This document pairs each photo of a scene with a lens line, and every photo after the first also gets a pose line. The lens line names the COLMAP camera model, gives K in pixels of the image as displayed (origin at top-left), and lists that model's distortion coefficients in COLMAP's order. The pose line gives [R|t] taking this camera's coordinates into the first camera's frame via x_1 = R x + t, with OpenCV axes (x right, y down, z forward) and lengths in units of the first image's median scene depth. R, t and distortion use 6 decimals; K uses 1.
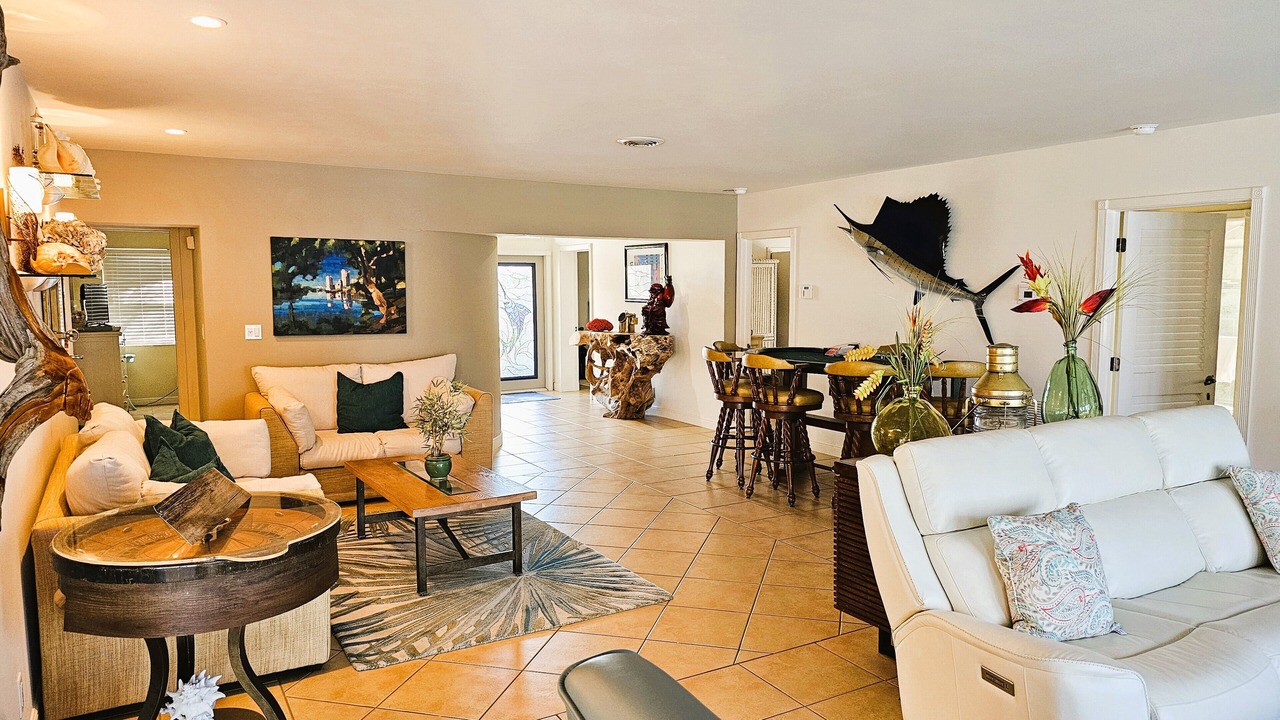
lens RADIAL K [[862.0, 0, 638.1], [0, 862.0, 365.5], [0, 0, 1]] dist [0.079847, -0.111590]
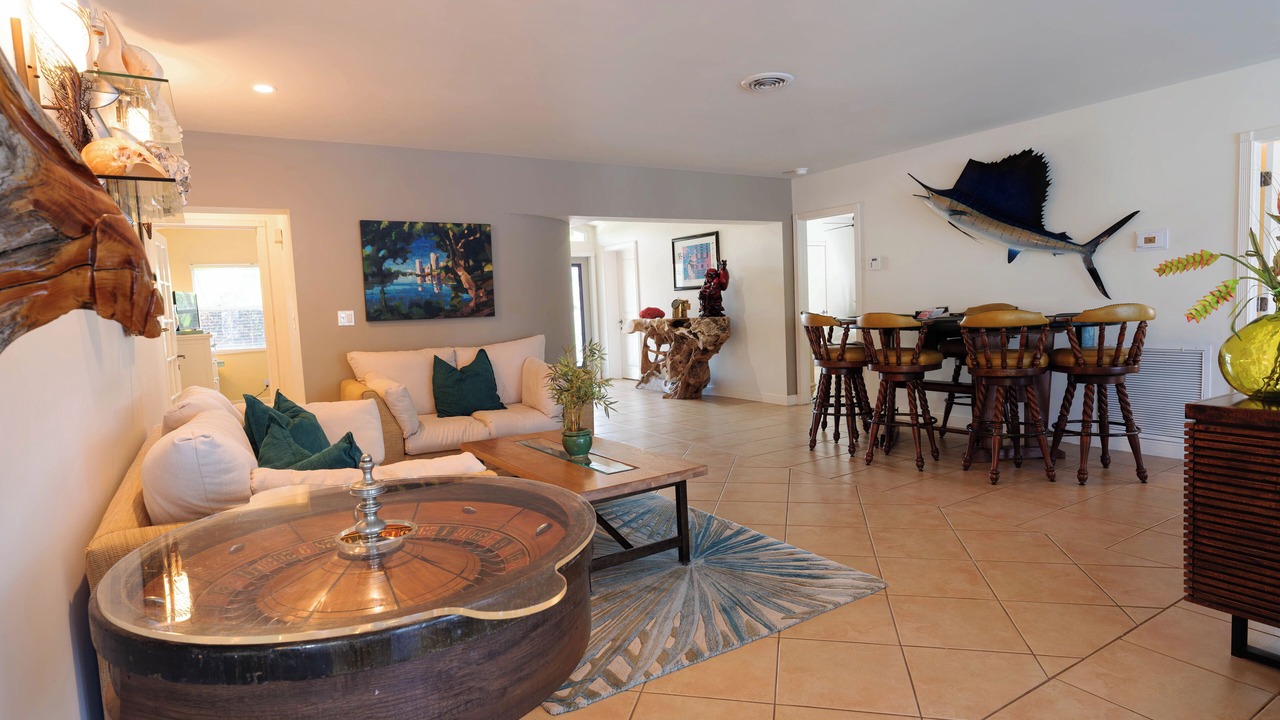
lens RADIAL K [[687.5, 0, 632.8], [0, 687.5, 358.8], [0, 0, 1]] dist [-0.006017, 0.000989]
pose [[0.998859, -0.044550, 0.017208, -0.130524], [0.044794, 0.998897, -0.014100, 0.031695], [-0.016561, 0.014854, 0.999753, 0.216625]]
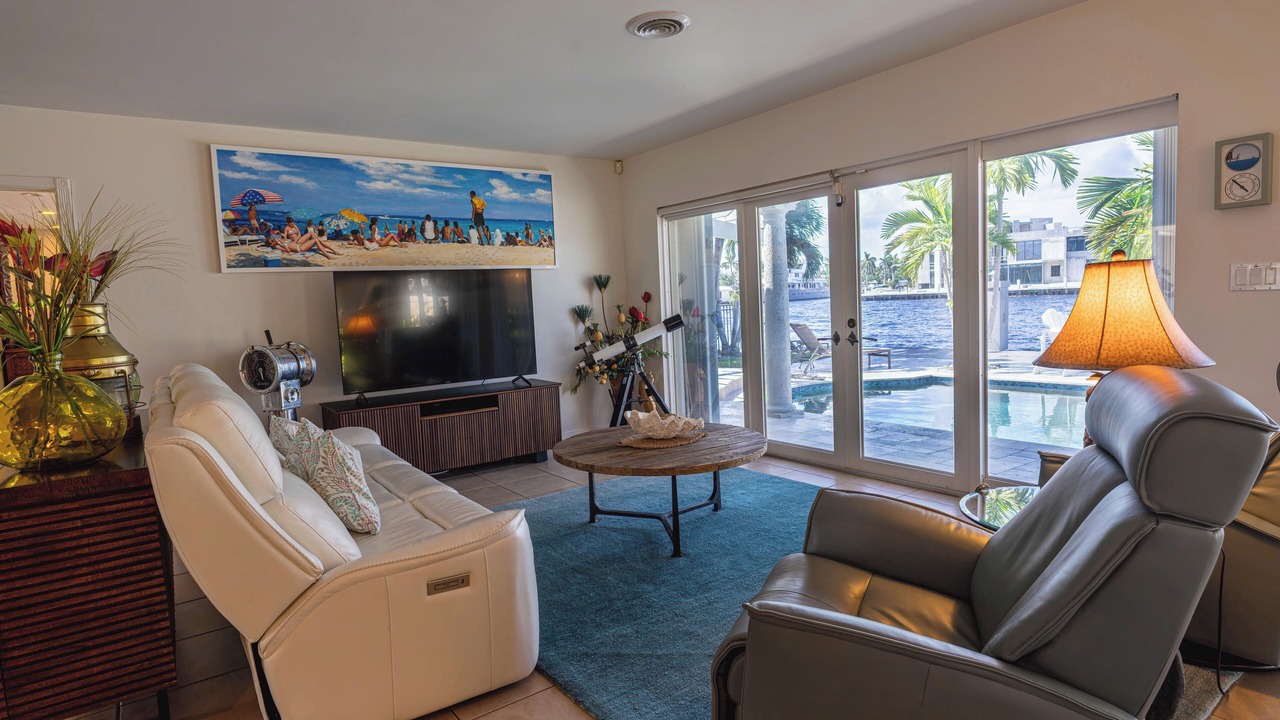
lens RADIAL K [[691.0, 0, 640.0], [0, 691.0, 360.0], [0, 0, 1]] dist [0.025726, 0.000078]
pose [[-0.077753, -0.080566, 0.993712, -0.140104], [0.141803, 0.985702, 0.091012, 0.024119], [-0.986837, 0.147988, -0.065216, 0.280548]]
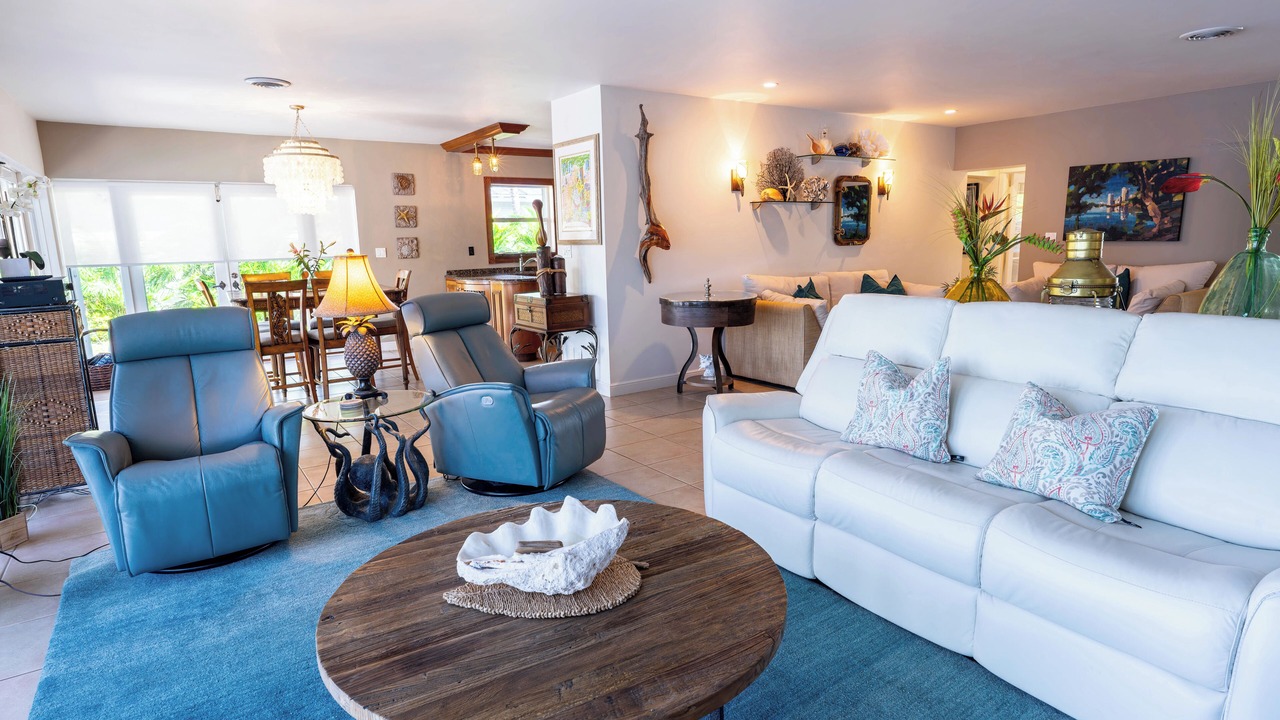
lens RADIAL K [[687.5, 0, 632.8], [0, 687.5, 358.8], [0, 0, 1]] dist [-0.006017, 0.000989]
pose [[0.059012, 0.175973, -0.982625, 0.618890], [-0.071492, 0.982558, 0.171667, 0.011357], [0.995694, 0.060119, 0.070563, 0.254447]]
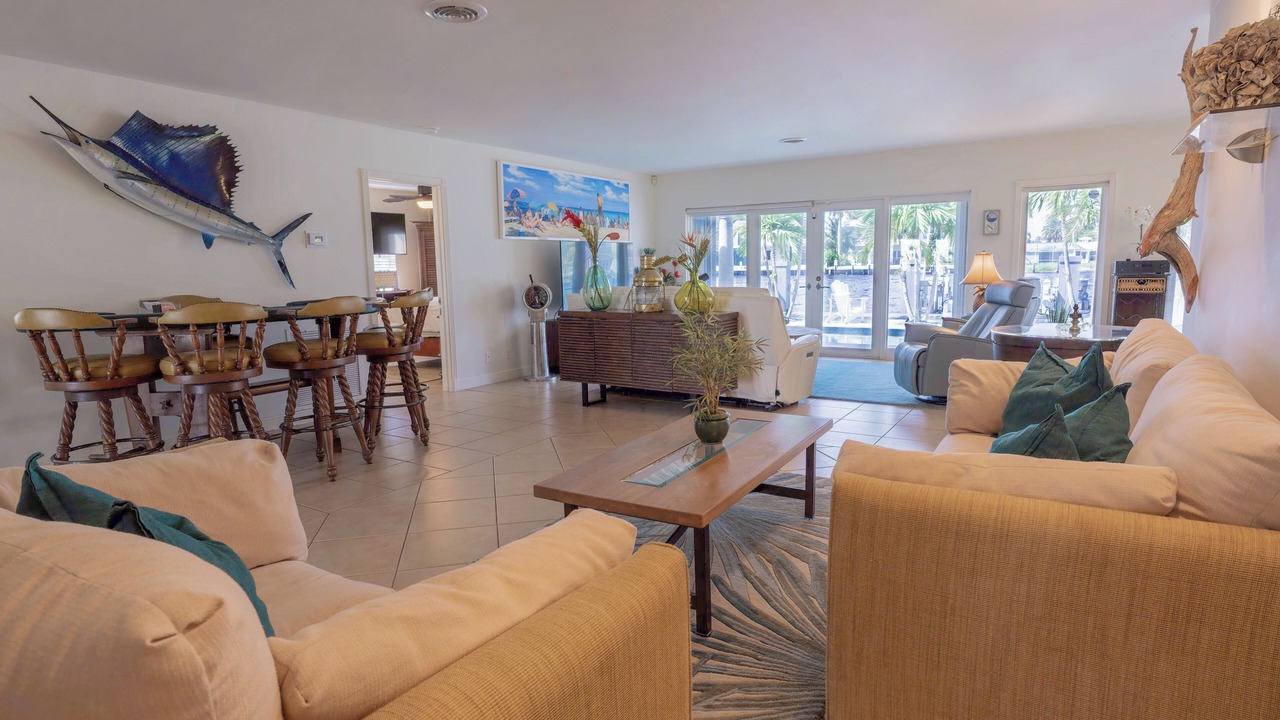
lens RADIAL K [[687.5, 0, 632.8], [0, 687.5, 358.8], [0, 0, 1]] dist [-0.006017, 0.000989]
pose [[-0.444961, -0.107303, 0.889098, -0.503611], [0.105656, 0.979572, 0.171099, -0.031853], [-0.889296, 0.170071, -0.424534, 0.916914]]
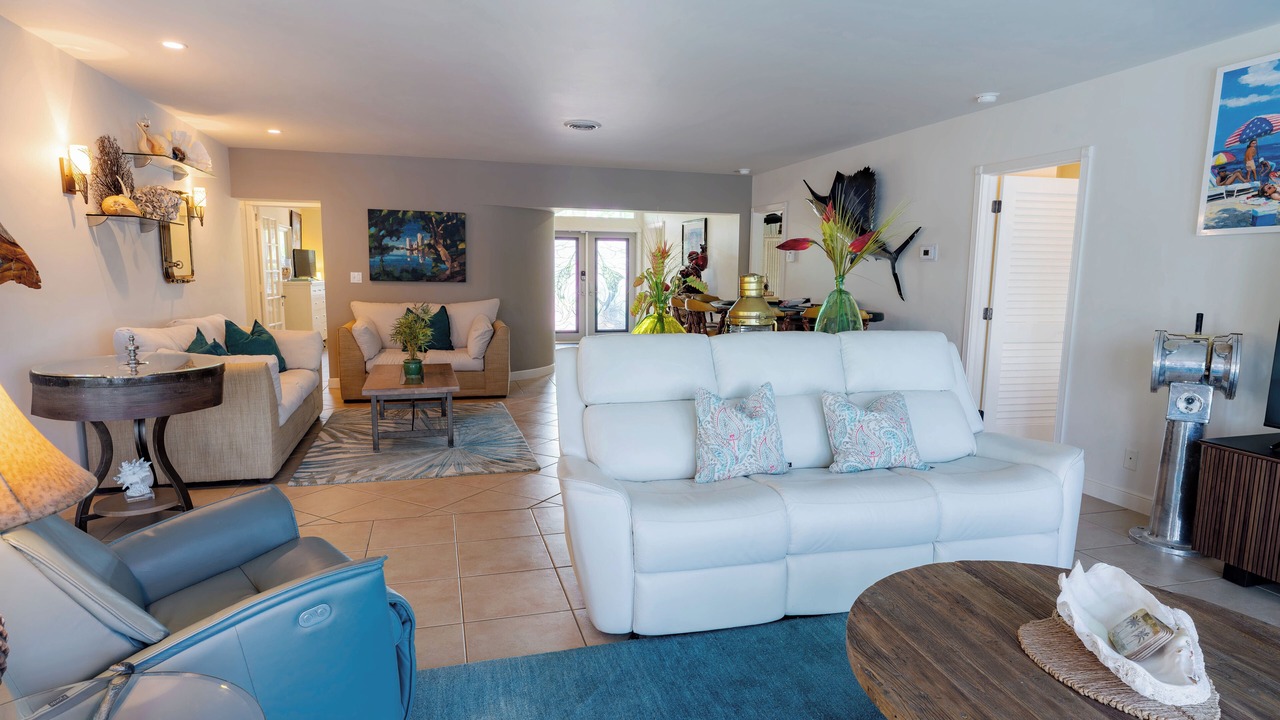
lens RADIAL K [[718.7, 0, 630.8], [0, 718.7, 371.8], [0, 0, 1]] dist [-0.002868, 0.000109]
pose [[0.964611, 0.050727, -0.258753, 0.286470], [-0.039098, 0.997989, 0.049895, 0.037448], [0.260763, -0.038013, 0.964654, -0.011177]]
